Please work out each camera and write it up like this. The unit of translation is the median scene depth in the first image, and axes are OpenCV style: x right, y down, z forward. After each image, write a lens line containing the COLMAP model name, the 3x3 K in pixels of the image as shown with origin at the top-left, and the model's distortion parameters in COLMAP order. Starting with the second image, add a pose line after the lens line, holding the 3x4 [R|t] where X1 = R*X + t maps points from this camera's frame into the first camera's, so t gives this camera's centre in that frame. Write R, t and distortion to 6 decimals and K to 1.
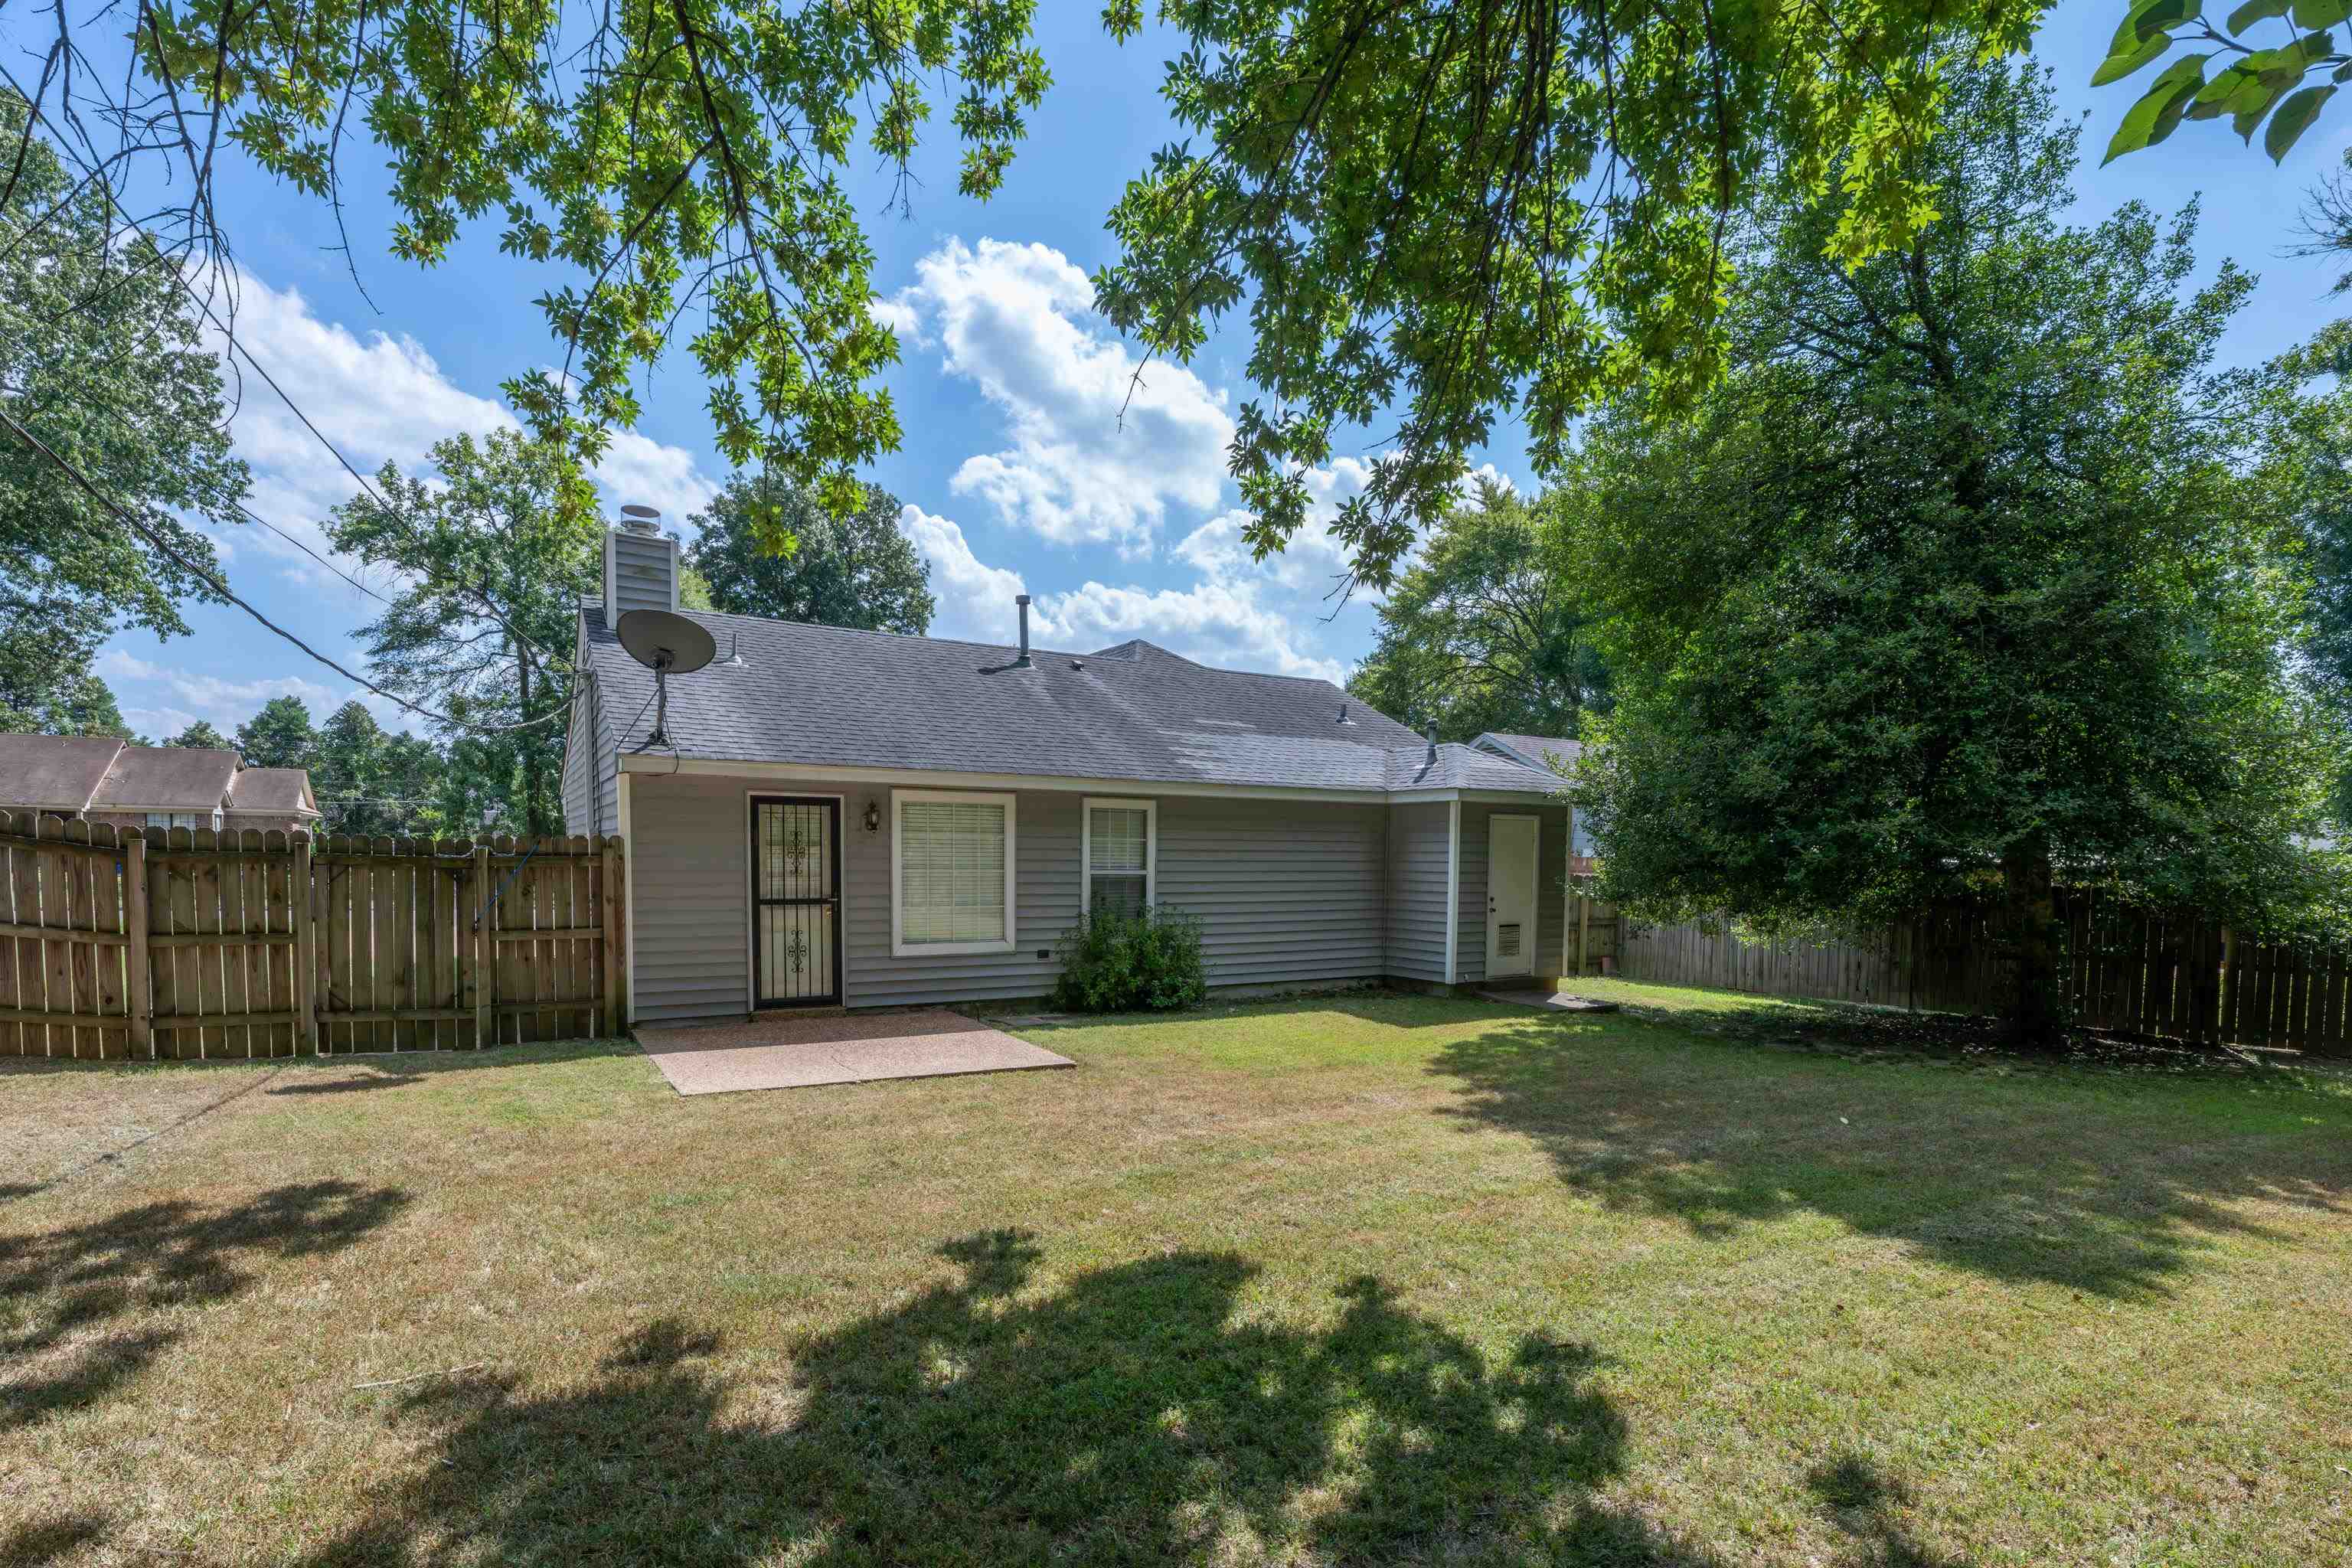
lens RADIAL K [[1109.5, 0, 1156.5], [0, 1109.5, 917.4], [0, 0, 1]] dist [-0.000300, -0.000039]
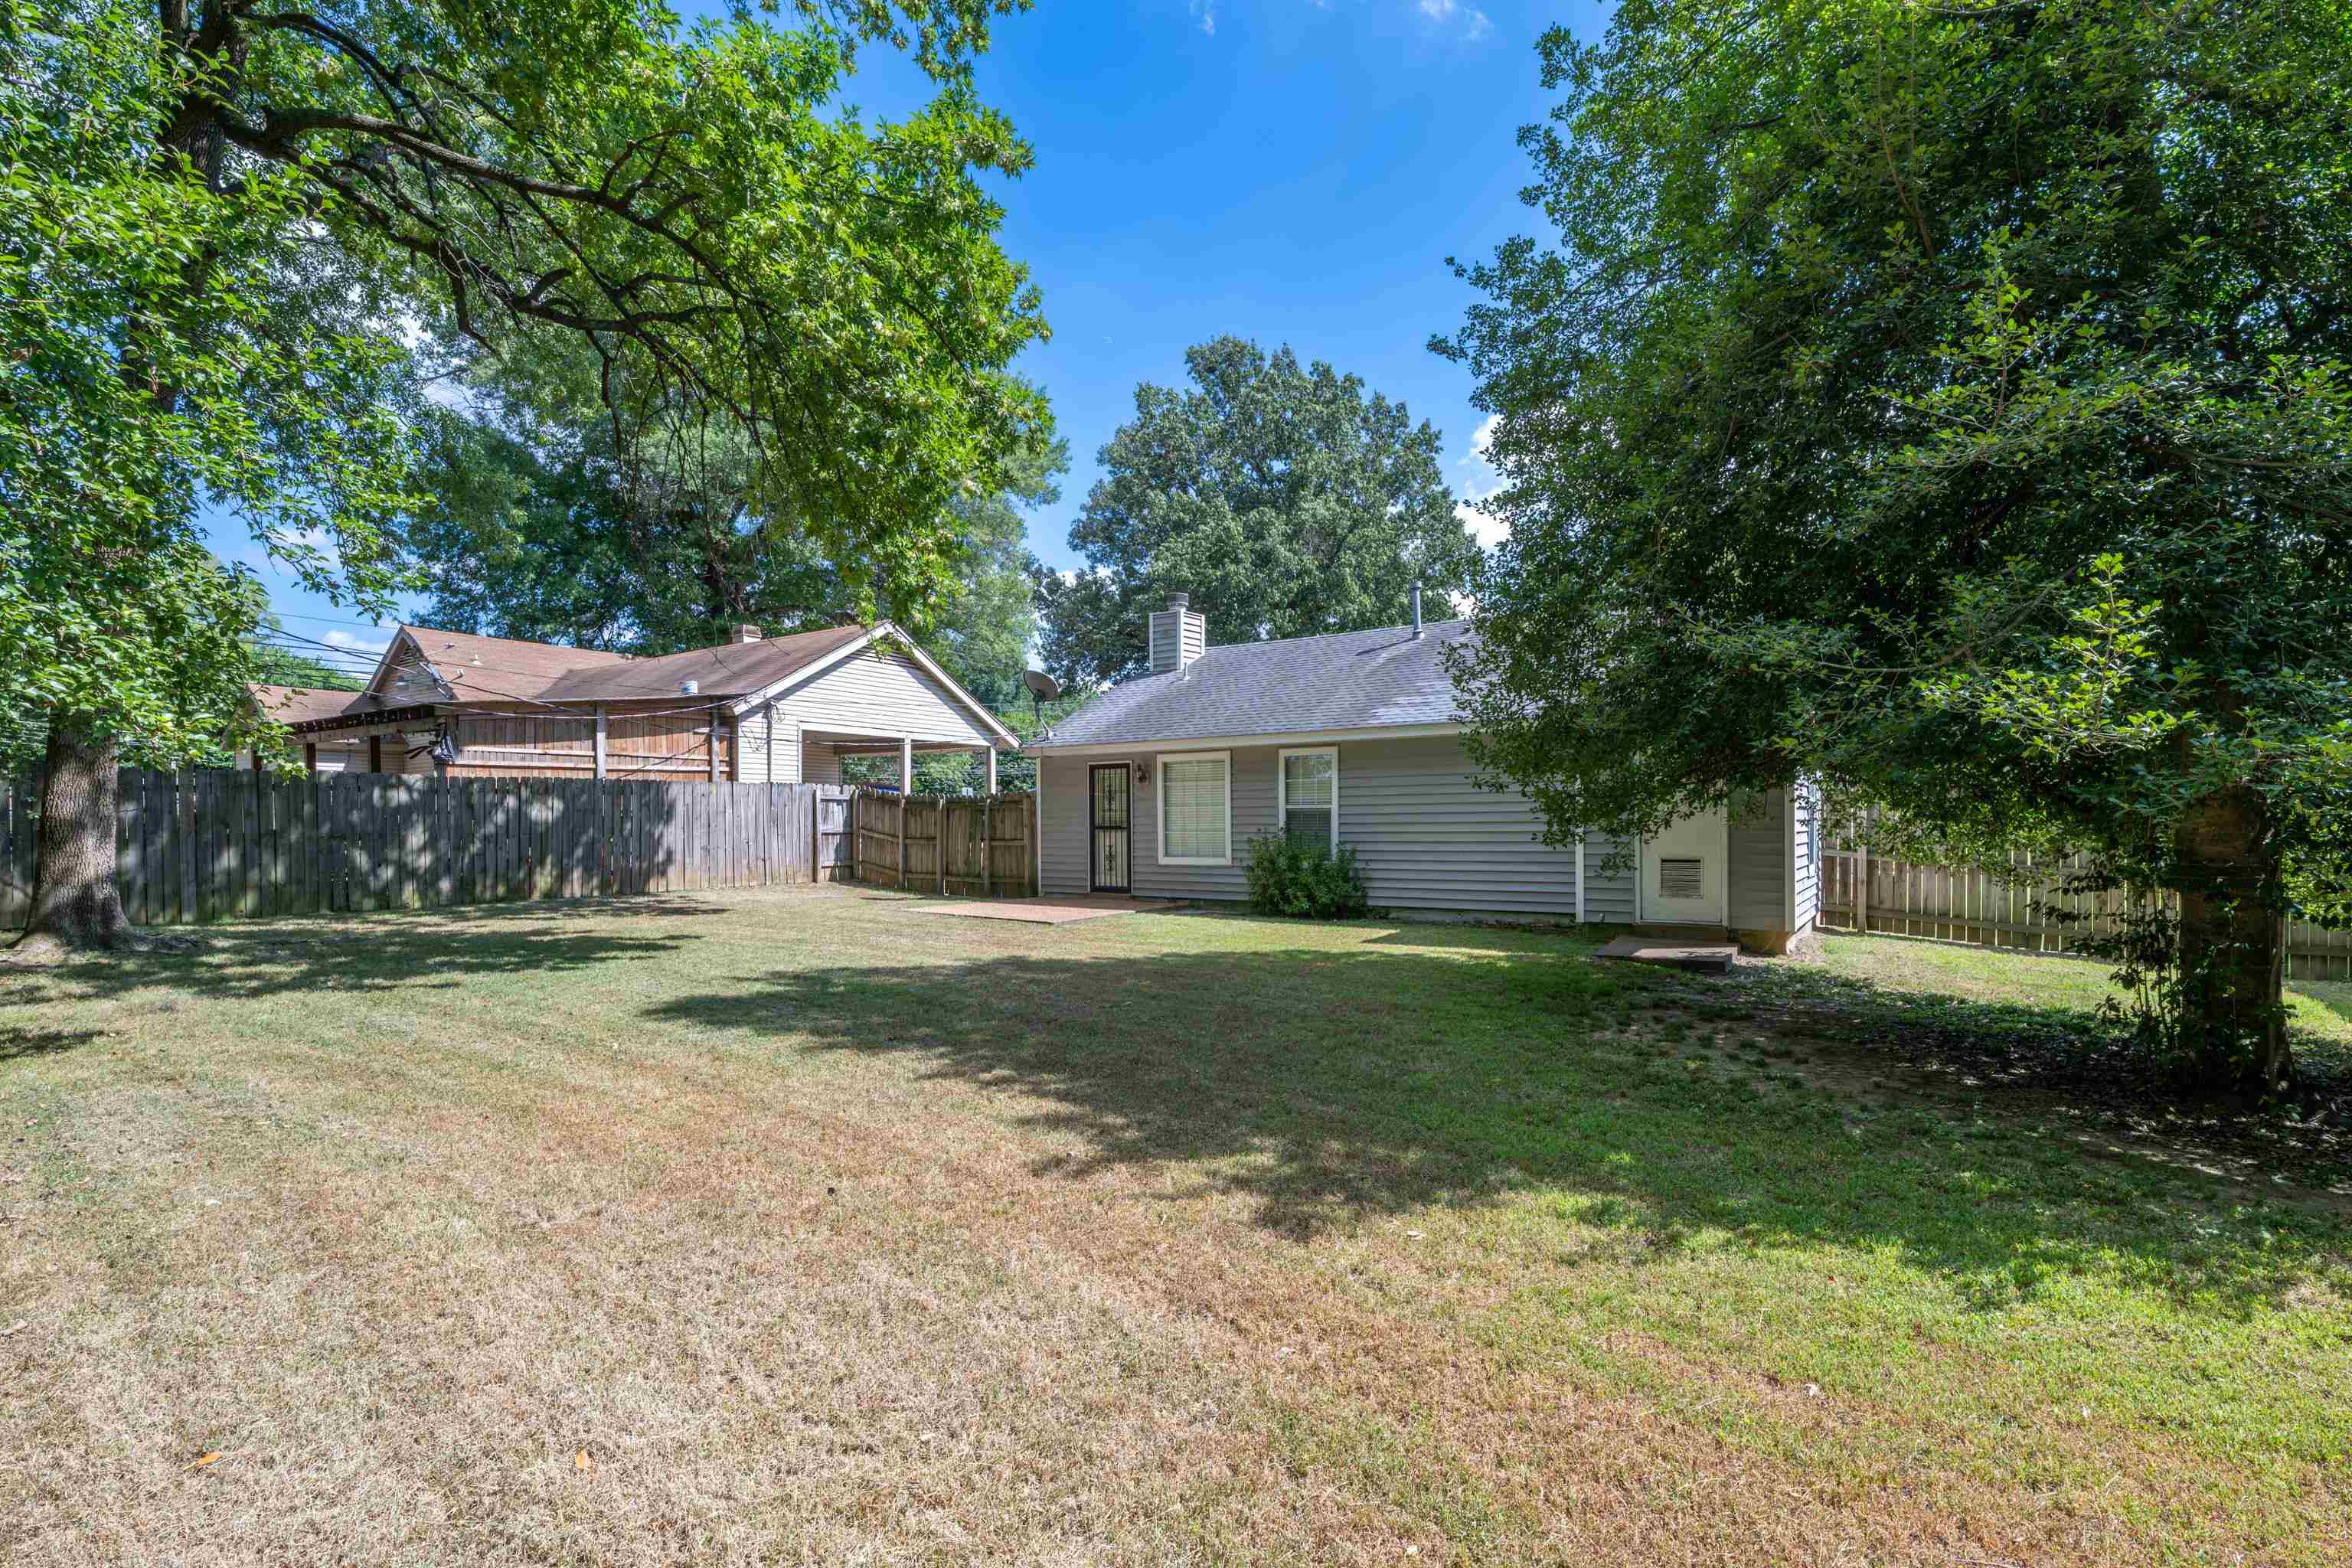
lens RADIAL K [[1103.8, 0, 1246.6], [0, 1103.8, 831.5], [0, 0, 1]] dist [0.000811, 0.000154]
pose [[0.439178, -0.009030, -0.898355, 1.075904], [-0.042601, 0.998615, -0.030863, 0.029071], [0.897389, 0.051825, 0.438185, 0.410485]]
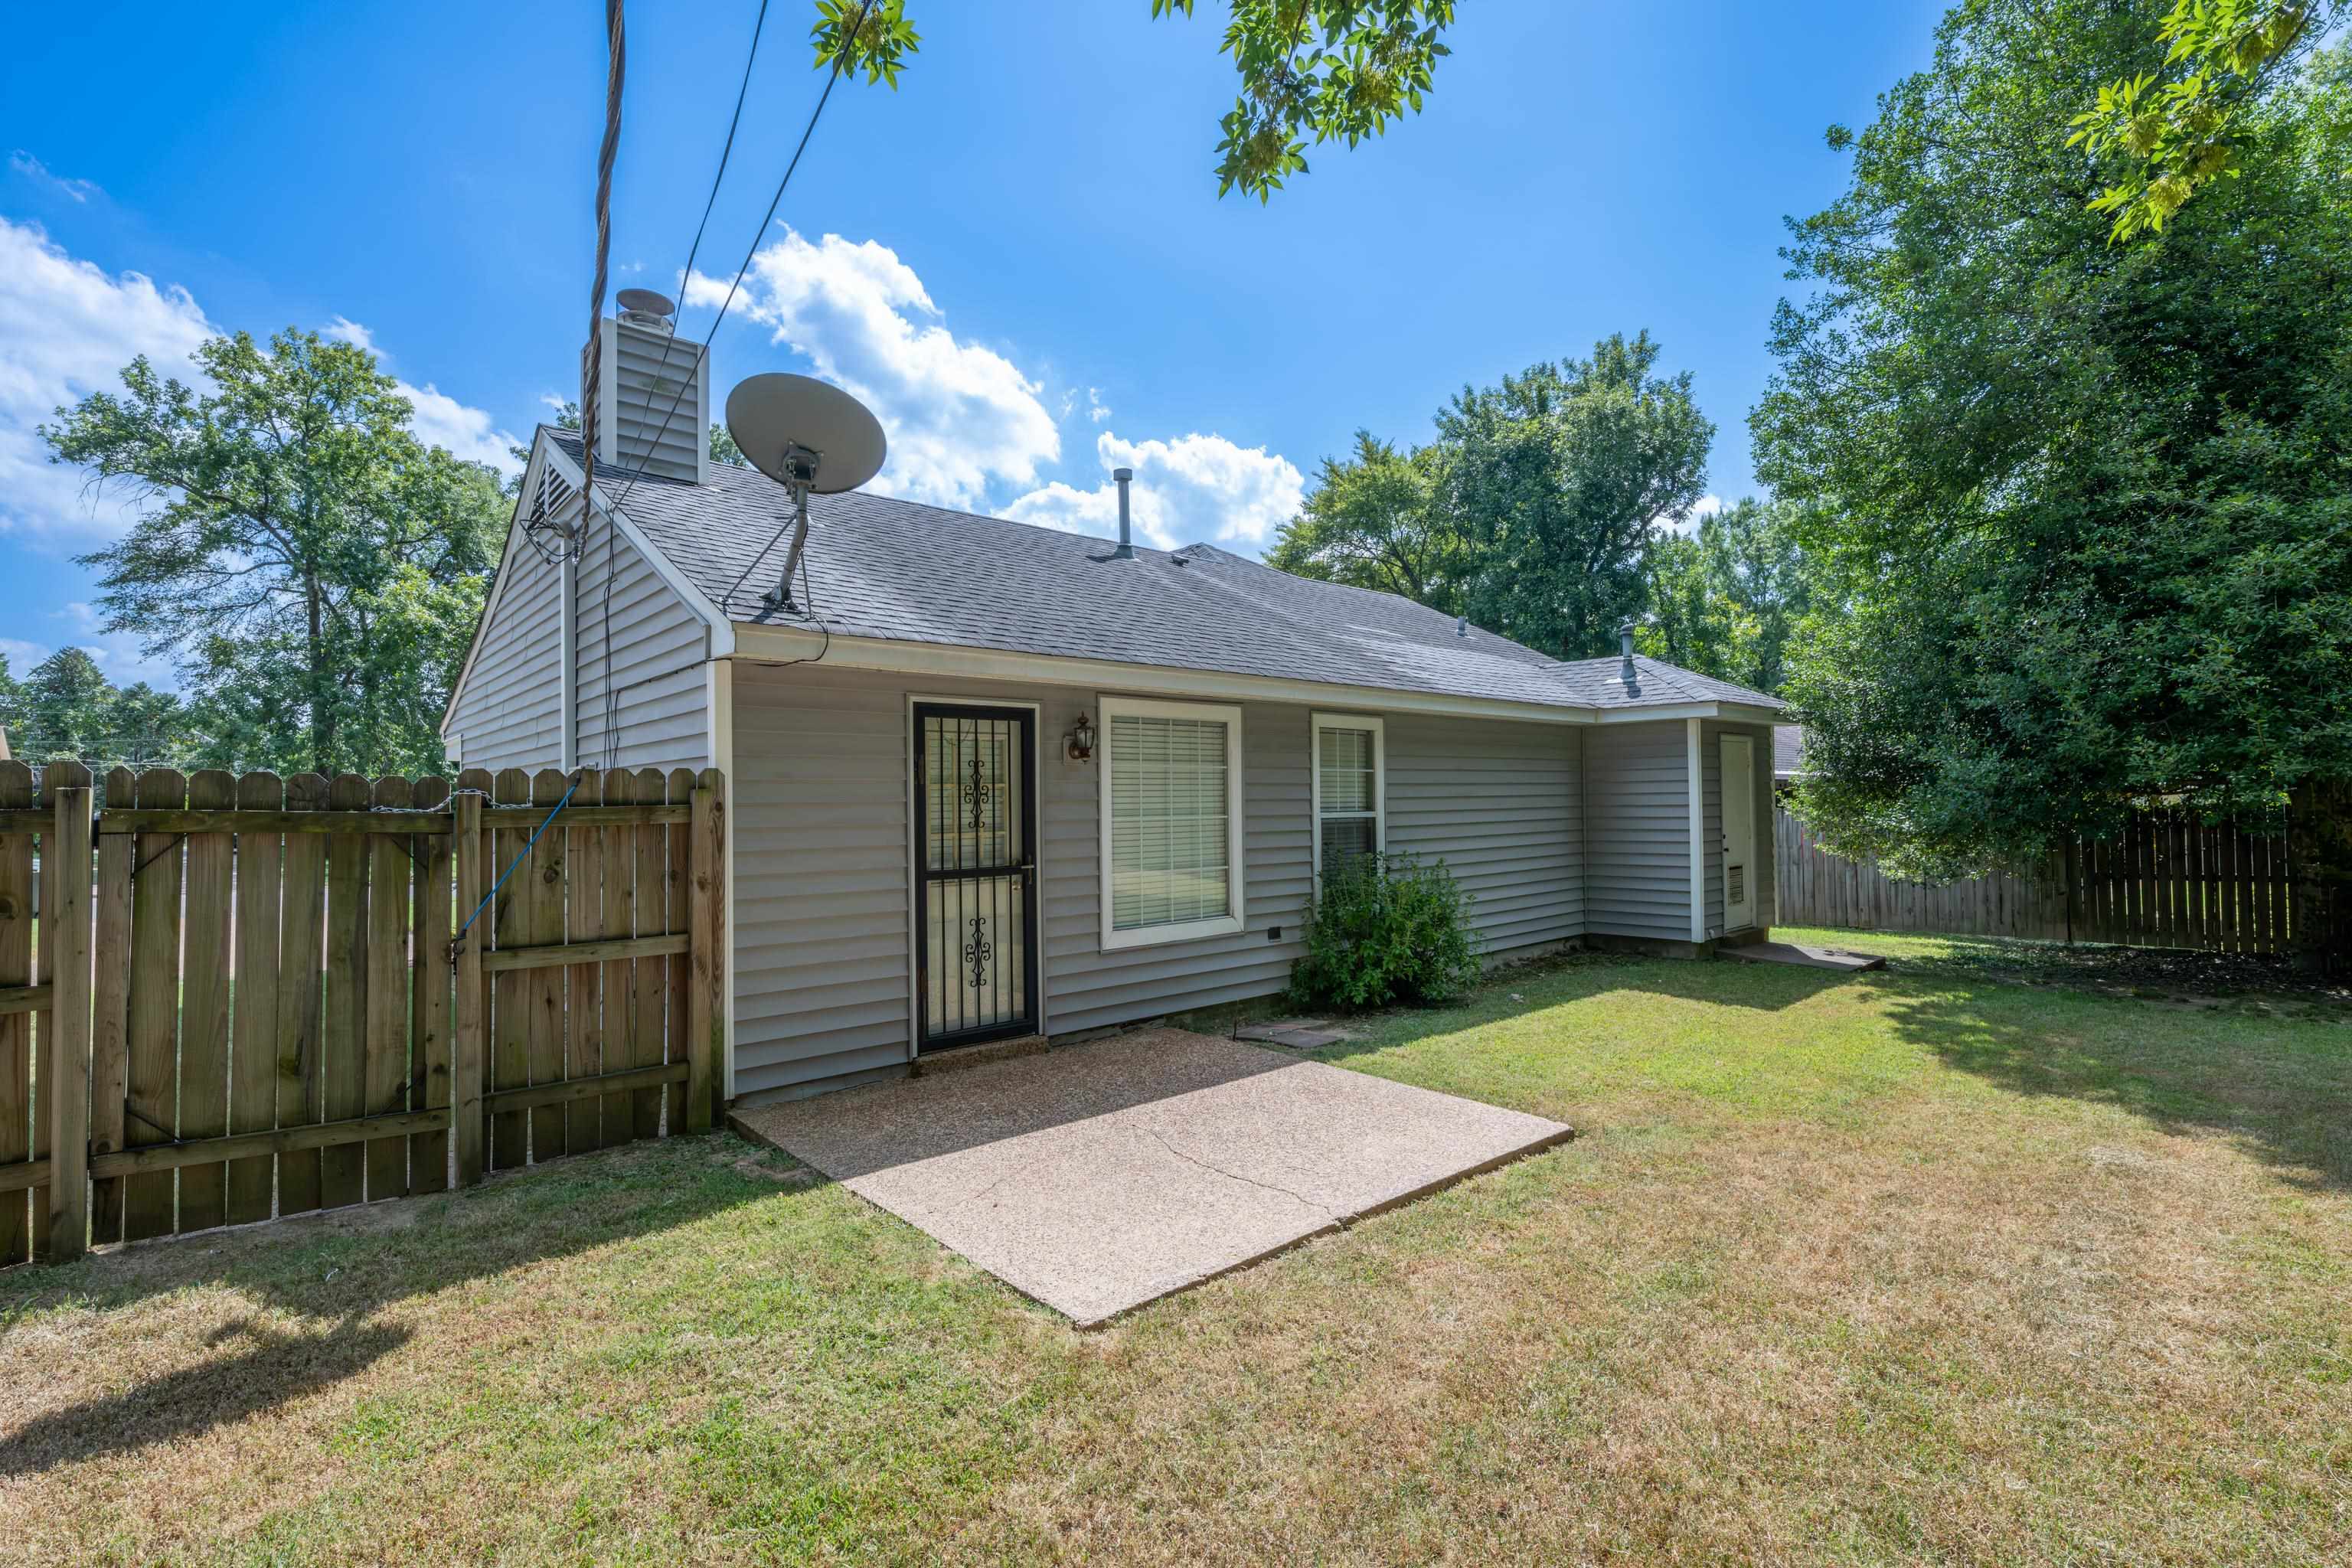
lens RADIAL K [[1057.9, 0, 1176.0], [0, 1057.9, 784.0], [0, 0, 1]] dist [0.000266, 0.000585]
pose [[0.982073, -0.020992, 0.187330, -0.285527], [0.035084, 0.996771, -0.072228, -0.014840], [-0.185209, 0.077505, 0.979638, 0.343542]]
